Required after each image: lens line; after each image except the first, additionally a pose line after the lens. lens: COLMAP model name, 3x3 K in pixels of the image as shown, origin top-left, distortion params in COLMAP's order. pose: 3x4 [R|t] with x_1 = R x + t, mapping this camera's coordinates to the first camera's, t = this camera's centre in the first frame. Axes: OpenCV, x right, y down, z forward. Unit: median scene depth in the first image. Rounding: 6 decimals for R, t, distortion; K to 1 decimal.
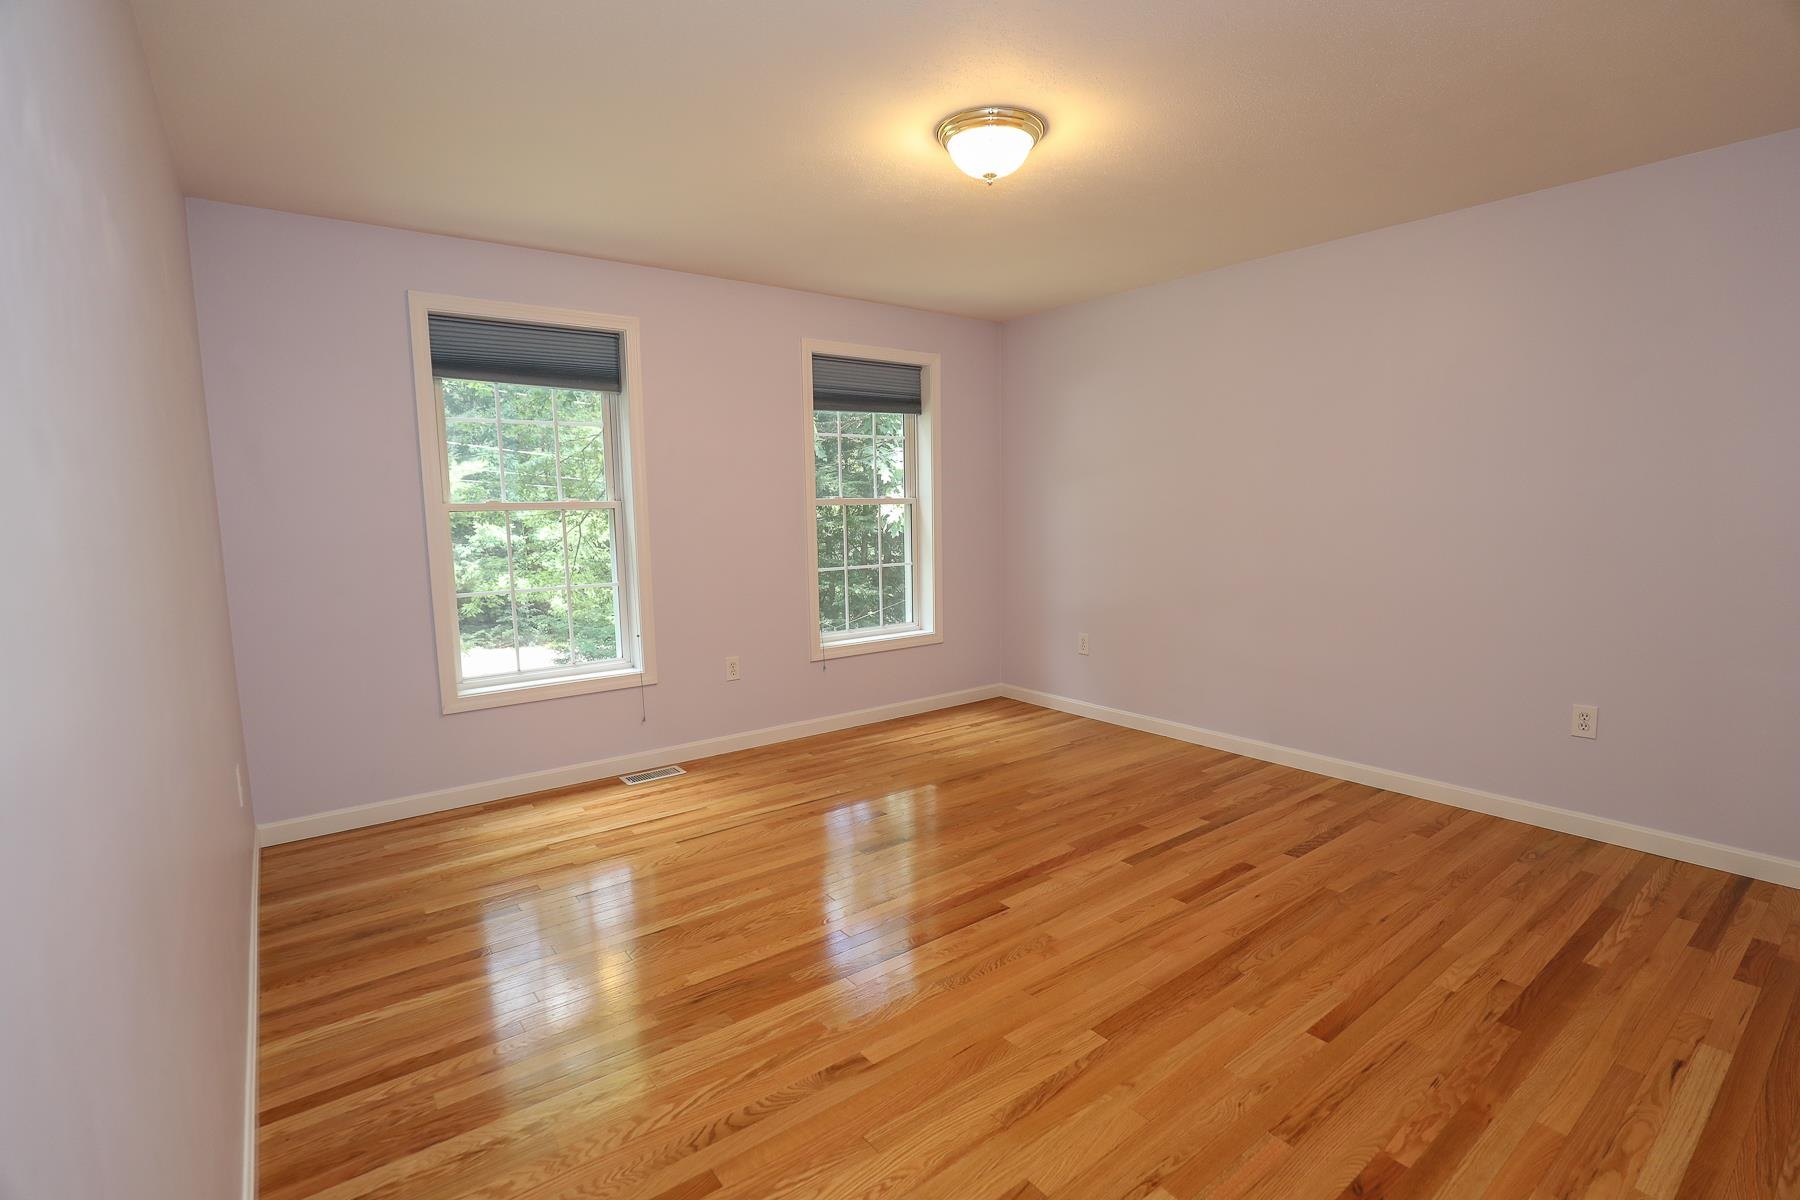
lens RADIAL K [[837.1, 0, 900.0], [0, 837.1, 600.0], [0, 0, 1]] dist [-0.039754, 0.010802]
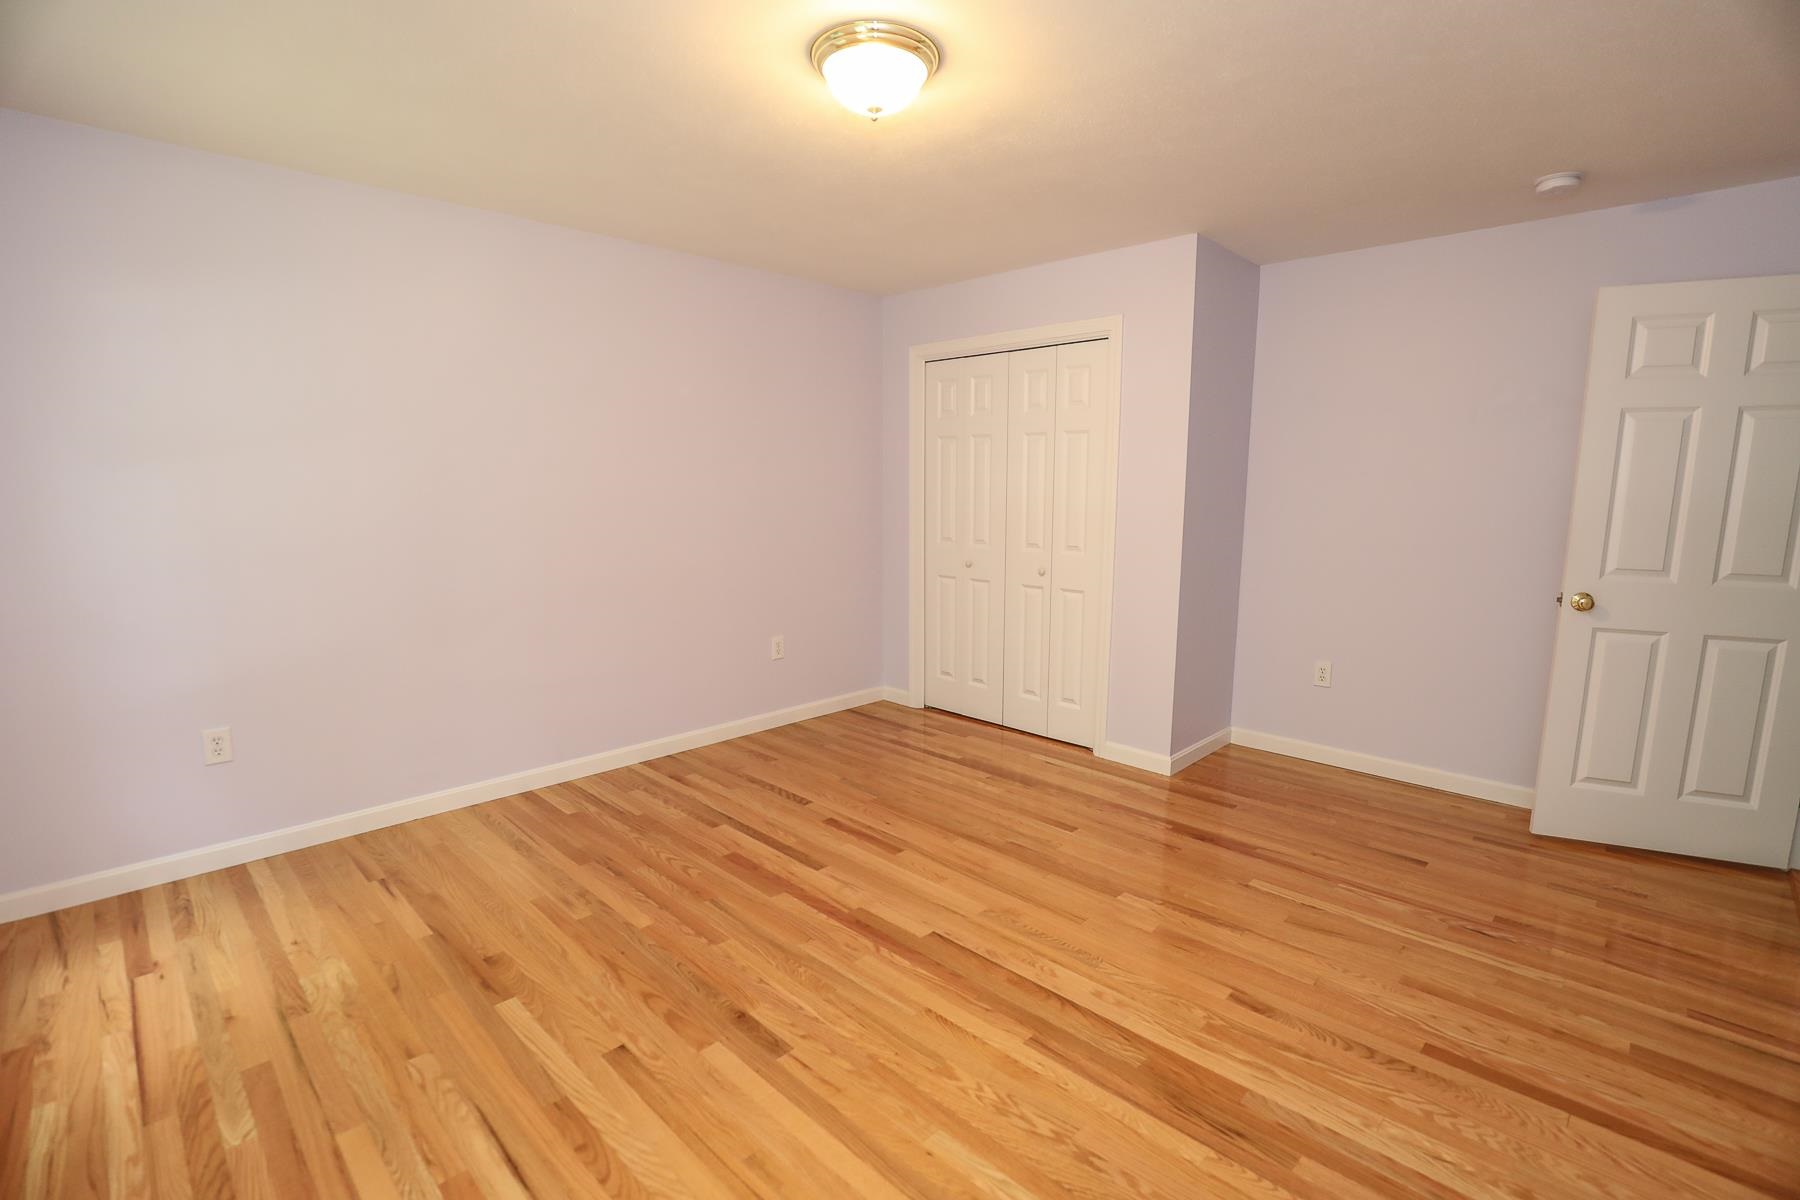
lens RADIAL K [[826.0, 0, 896.8], [0, 826.0, 606.6], [0, 0, 1]] dist [-0.018966, -0.000271]
pose [[-0.131249, -0.136876, 0.981855, -0.637689], [0.113486, 0.981837, 0.152044, -0.126428], [-0.984832, 0.131383, -0.113332, 0.941728]]
